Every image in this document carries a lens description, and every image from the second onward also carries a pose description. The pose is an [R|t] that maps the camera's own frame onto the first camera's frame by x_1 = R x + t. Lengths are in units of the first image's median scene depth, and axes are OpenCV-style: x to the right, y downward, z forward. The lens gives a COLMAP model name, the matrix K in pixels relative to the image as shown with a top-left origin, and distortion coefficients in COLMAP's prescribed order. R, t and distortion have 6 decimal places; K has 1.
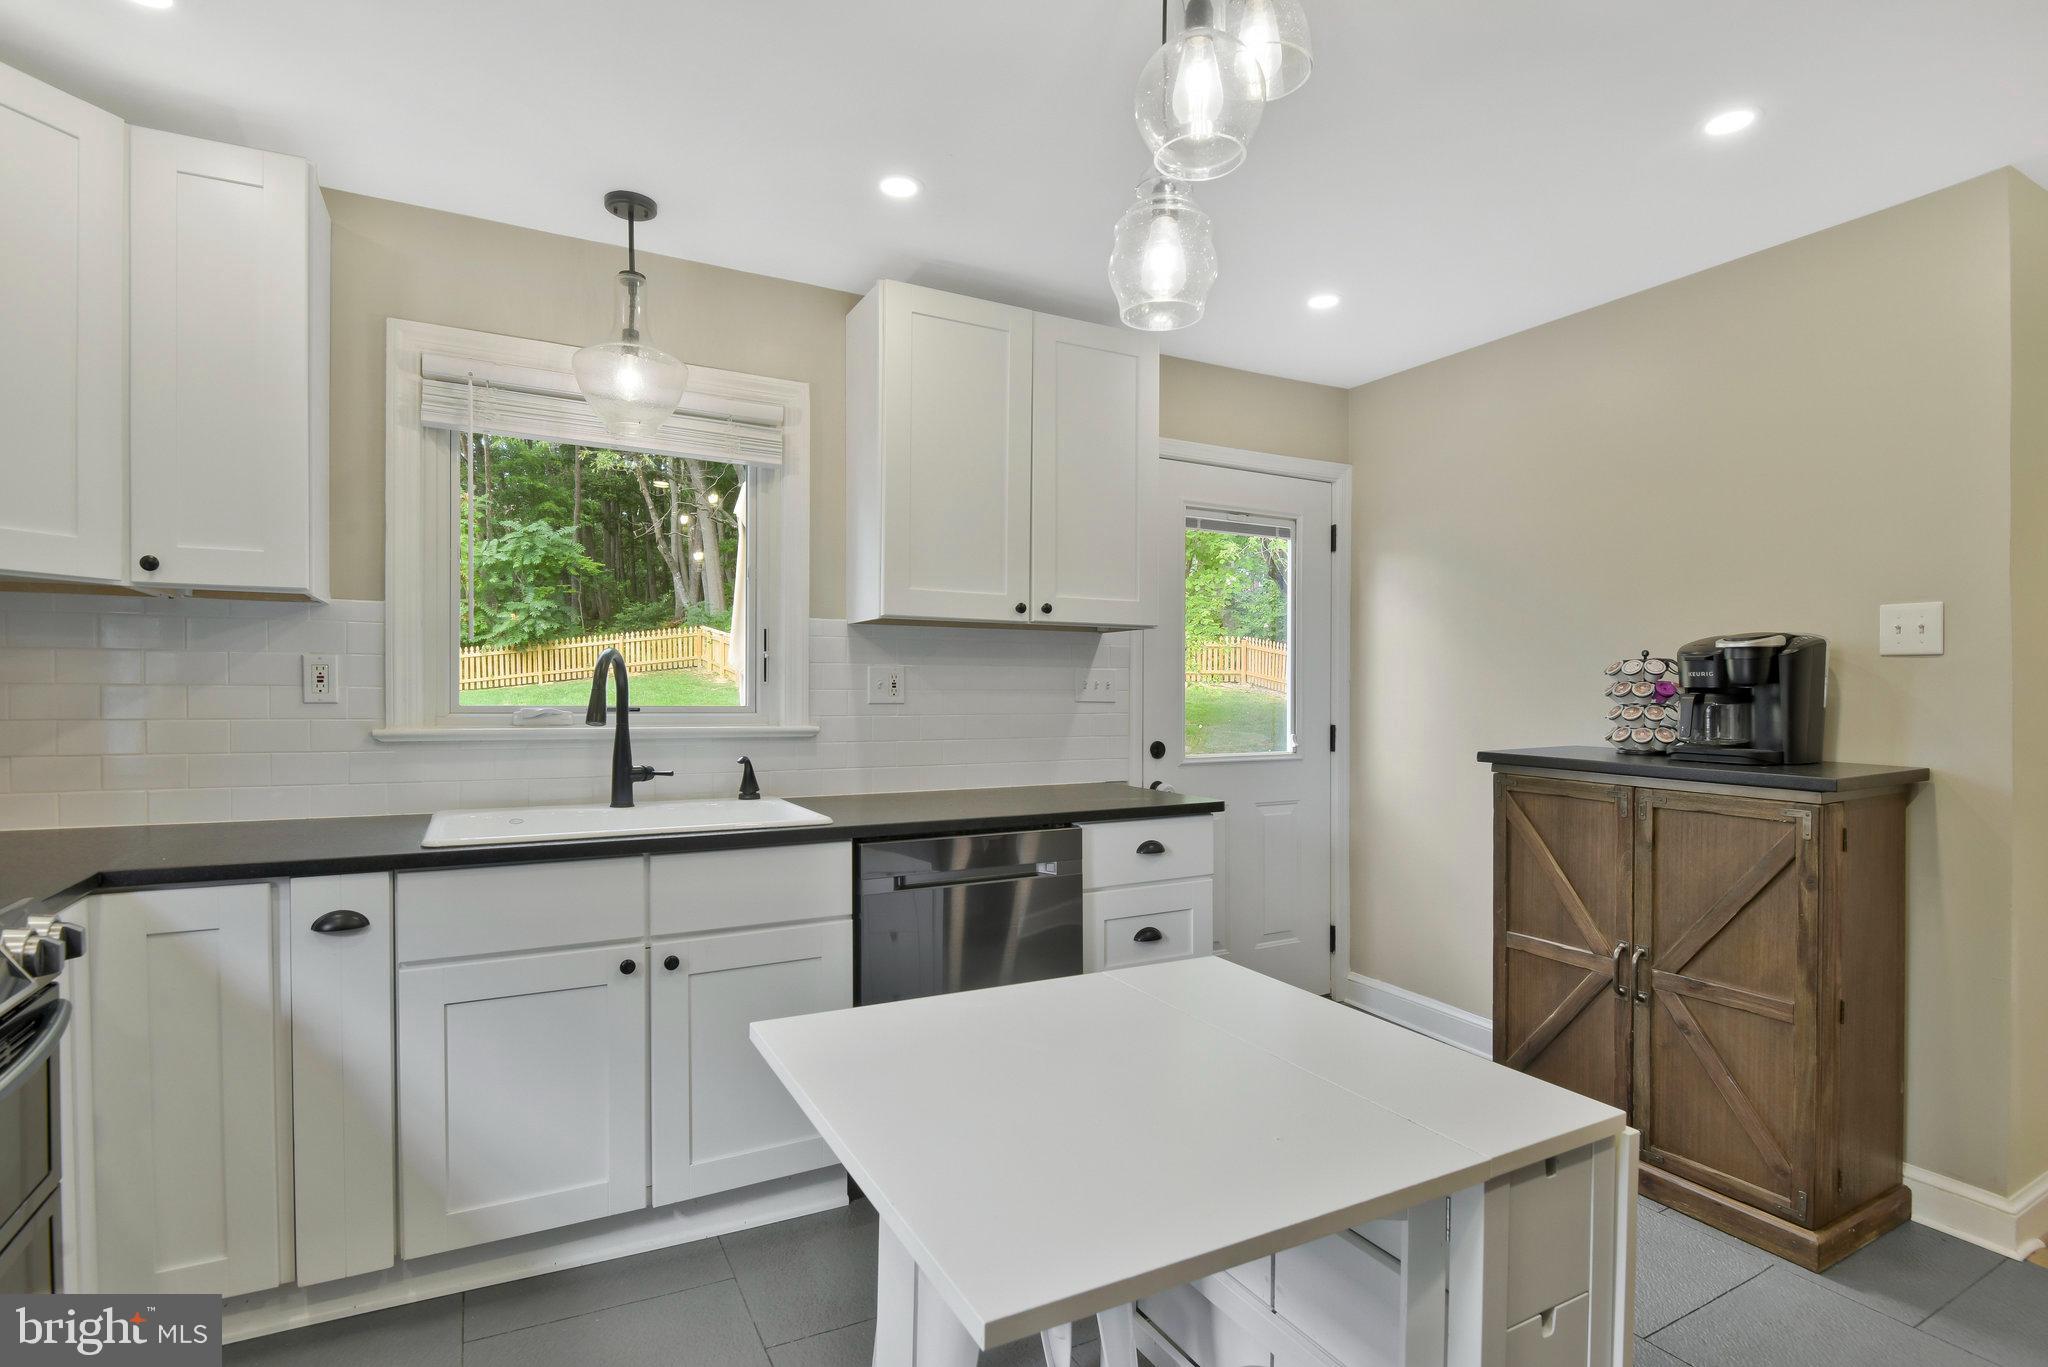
lens RADIAL K [[1009.4, 0, 1036.4], [0, 1009.4, 693.7], [0, 0, 1]] dist [0.026185, -0.032405]
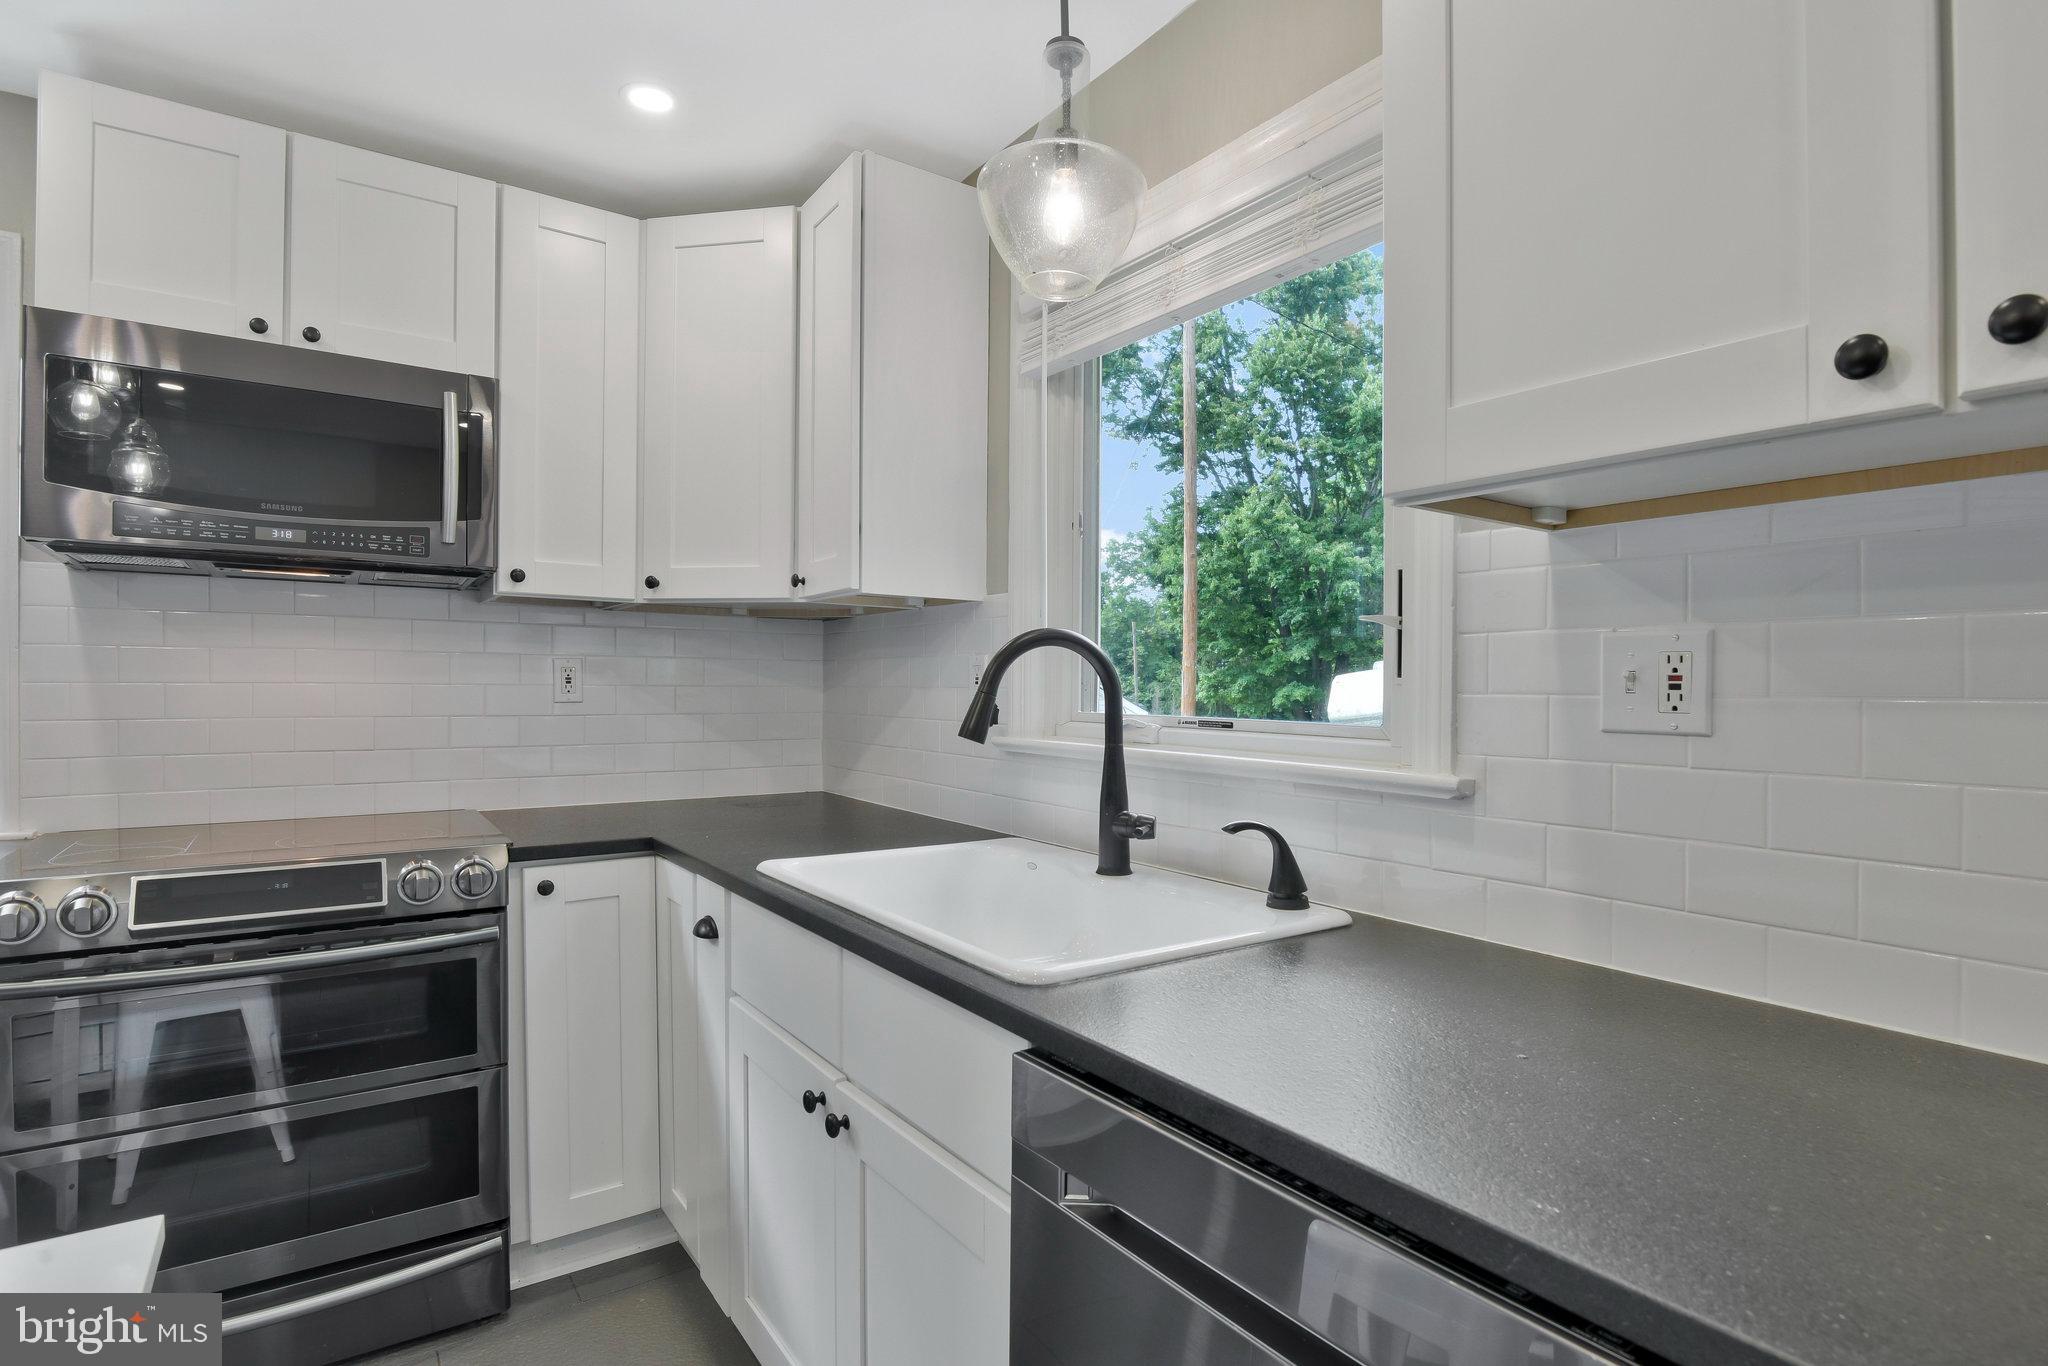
lens RADIAL K [[1009.4, 0, 1036.4], [0, 1009.4, 693.2], [0, 0, 1]] dist [0.026185, -0.032405]
pose [[0.111090, 0.002769, -0.993806, 0.192705], [-0.009271, 0.999955, 0.001750, -0.003046], [0.993767, 0.009019, 0.111111, 0.731054]]
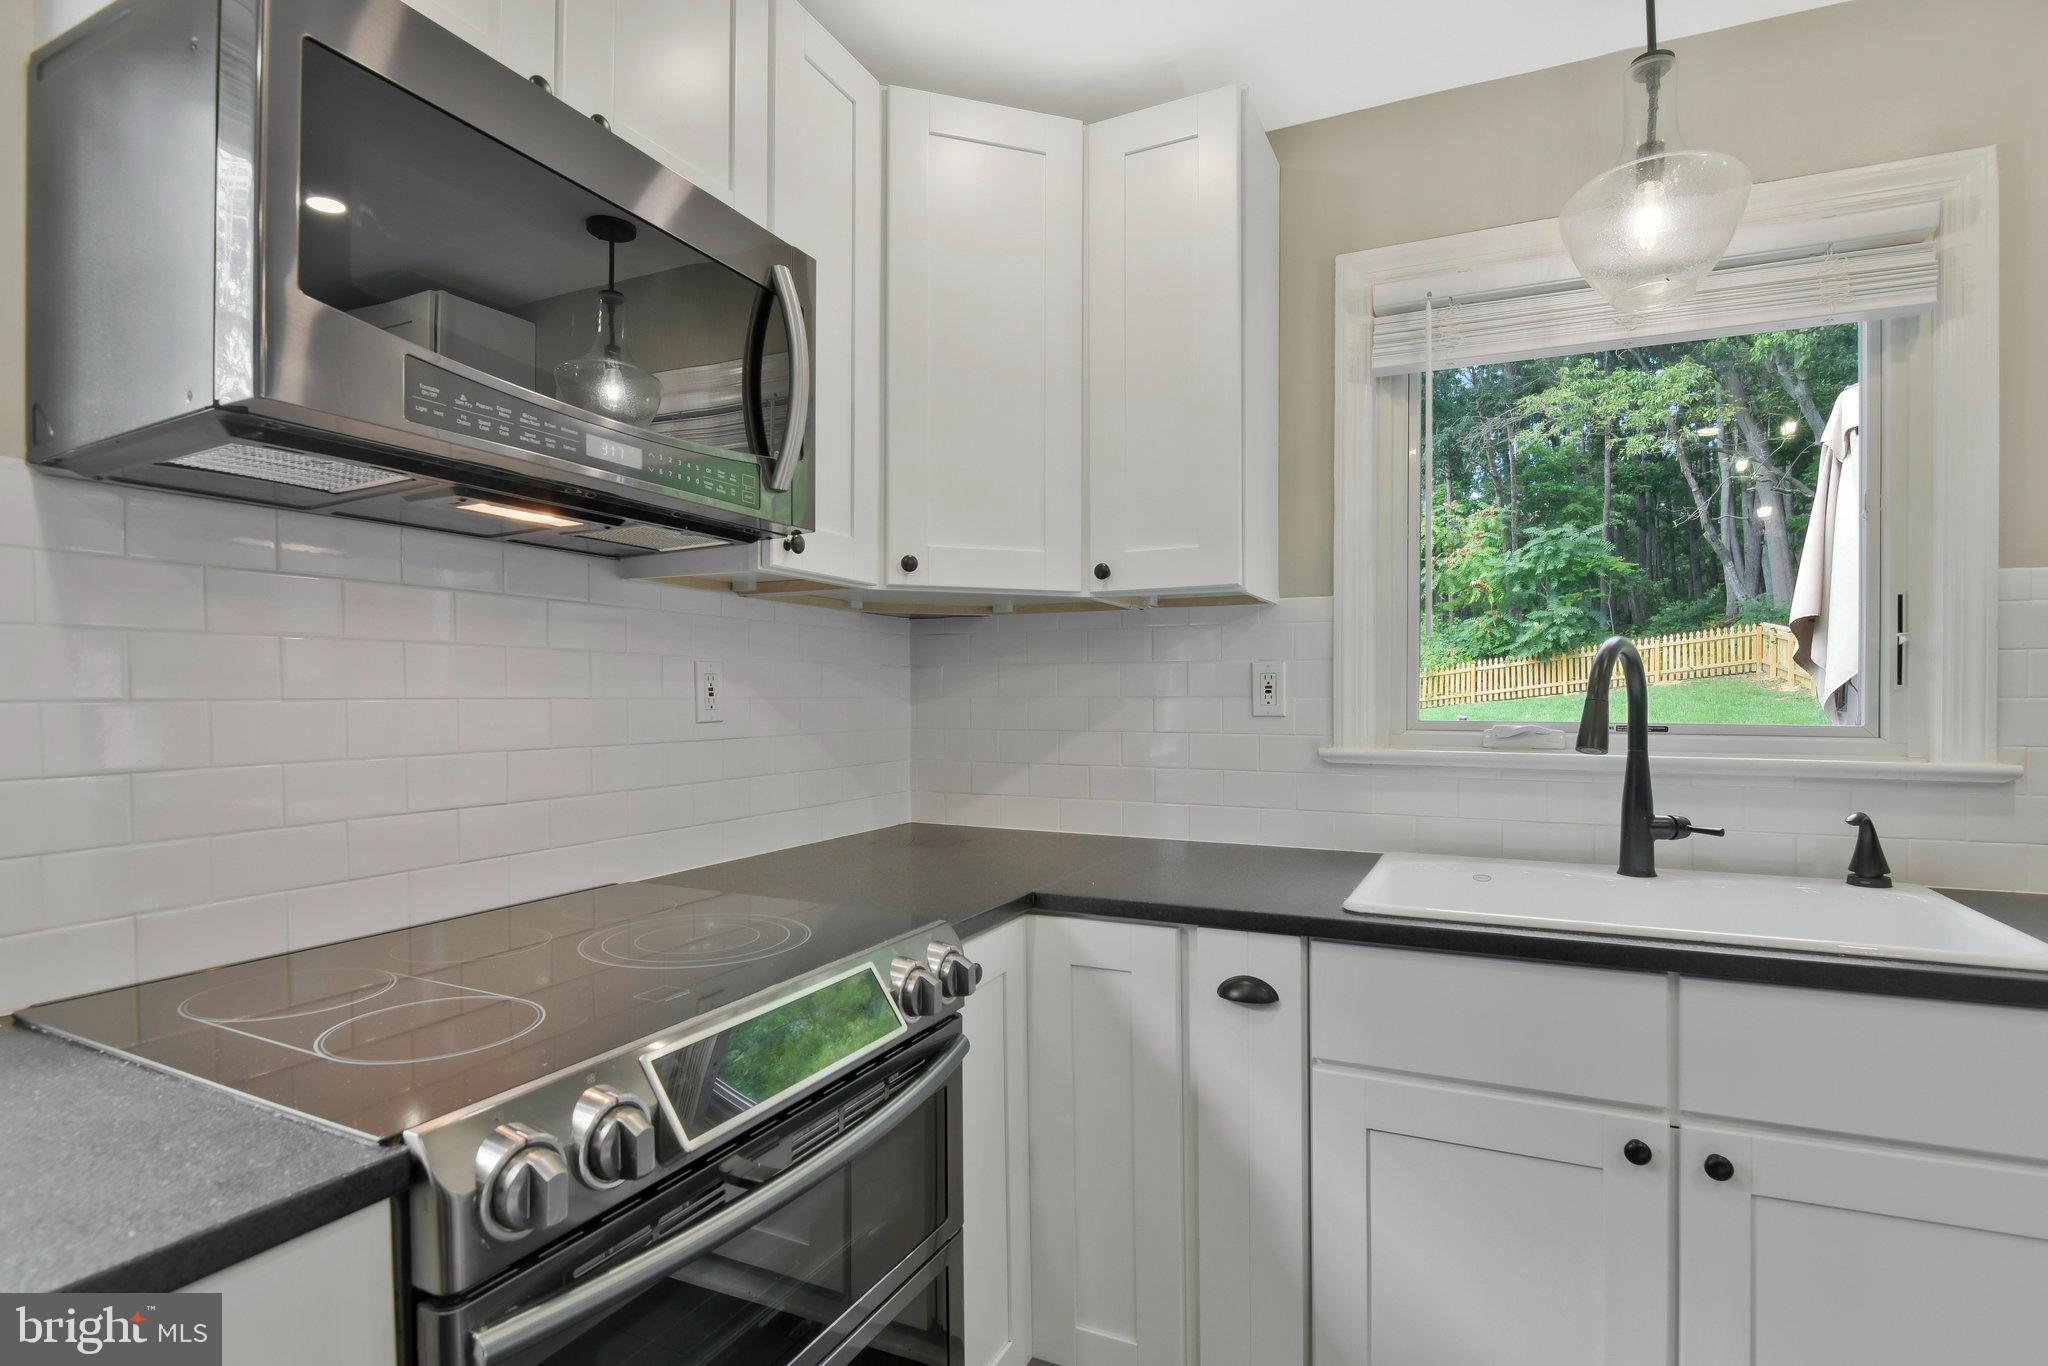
lens RADIAL K [[1017.4, 0, 1020.5], [0, 1017.4, 710.6], [0, 0, 1]] dist [0.025167, -0.029495]
pose [[0.584646, 0.004110, -0.811278, -0.083248], [0.000808, 0.999984, 0.005648, -0.000701], [0.811288, -0.003958, 0.584633, 0.231715]]
